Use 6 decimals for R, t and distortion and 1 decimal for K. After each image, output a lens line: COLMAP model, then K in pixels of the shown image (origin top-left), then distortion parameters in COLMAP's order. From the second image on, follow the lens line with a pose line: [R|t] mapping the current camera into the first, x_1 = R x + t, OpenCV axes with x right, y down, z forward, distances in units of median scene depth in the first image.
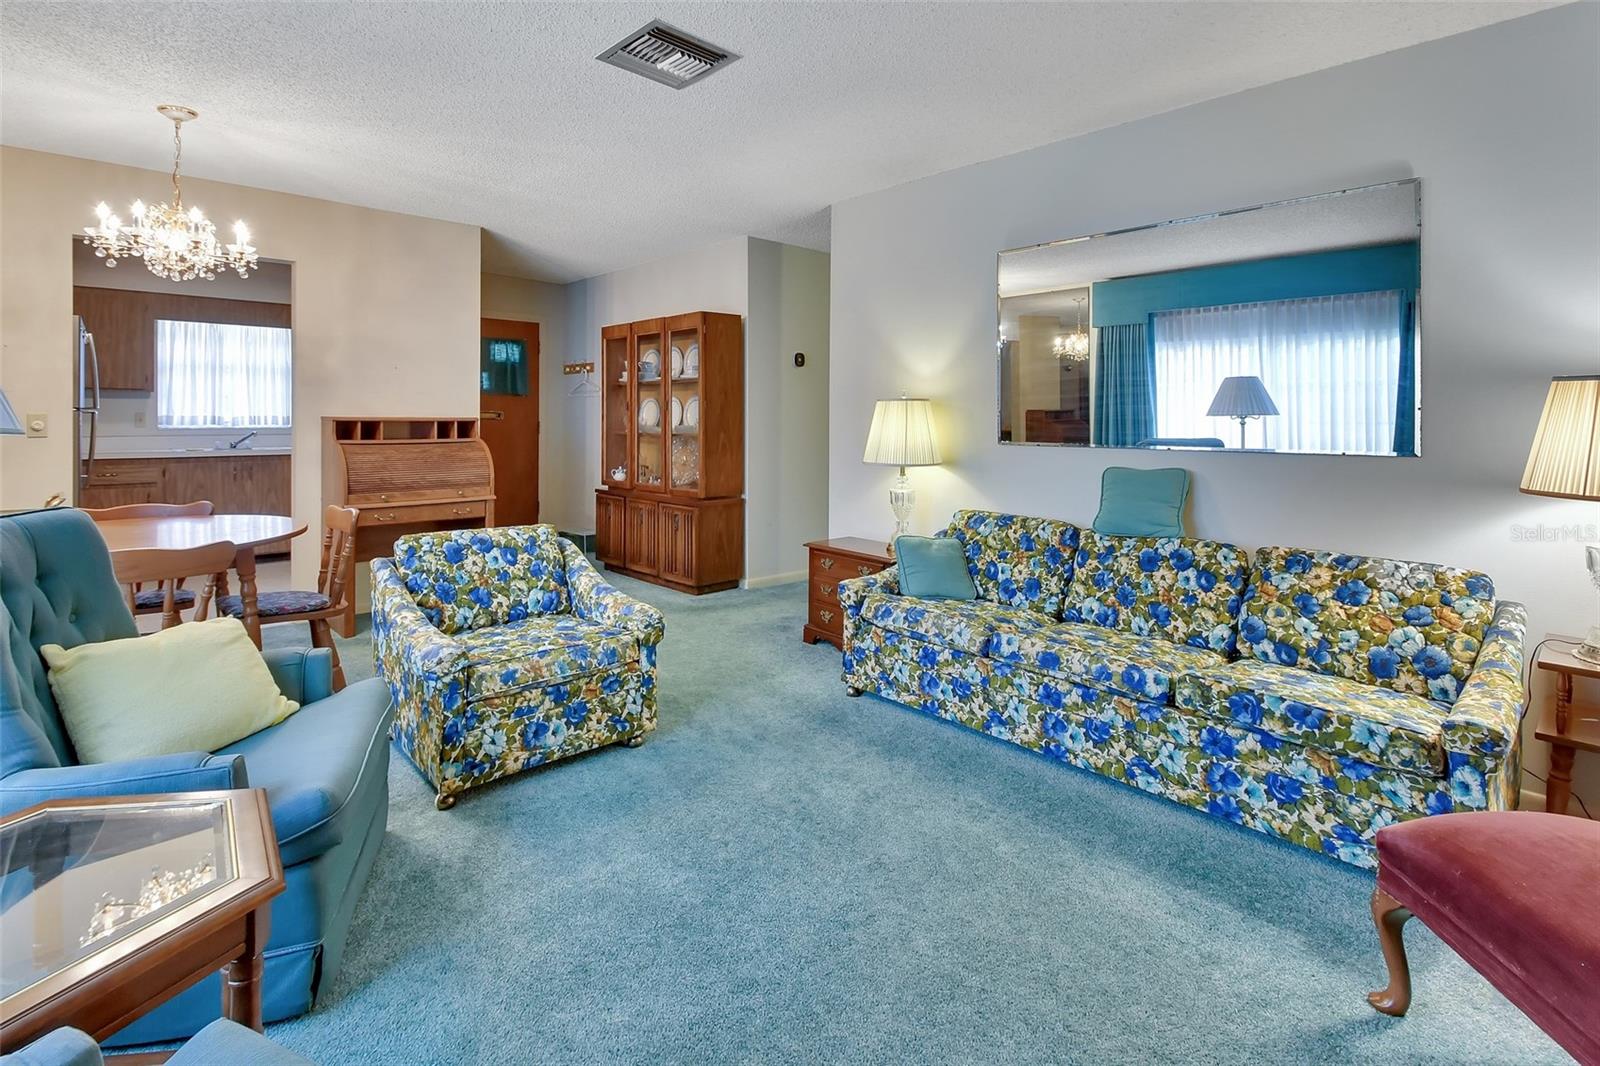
lens RADIAL K [[776.1, 0, 789.4], [0, 776.1, 423.3], [0, 0, 1]] dist [0.003817, 0.000102]
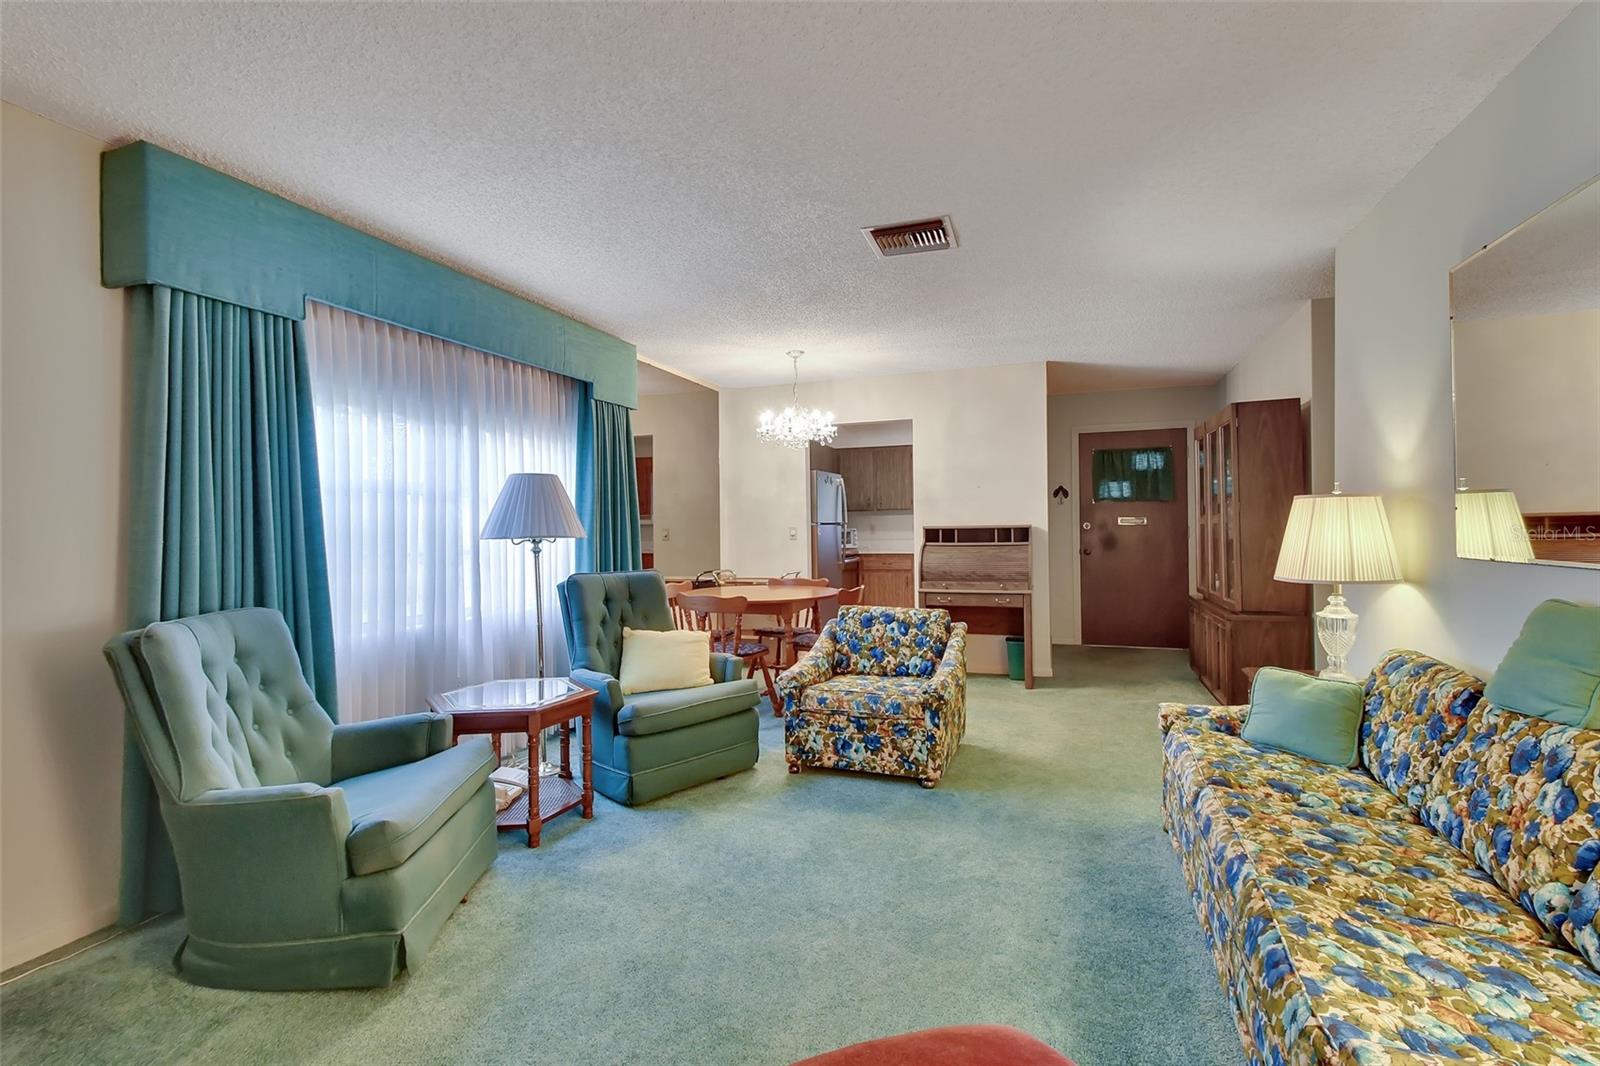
lens RADIAL K [[776.1, 0, 801.6], [0, 776.1, 527.6], [0, 0, 1]] dist [0.003817, 0.000102]
pose [[0.437089, -0.009014, -0.899373, 0.840117], [0.008336, 0.999947, -0.005971, 0.000969], [0.899380, -0.004887, 0.437141, 0.270485]]
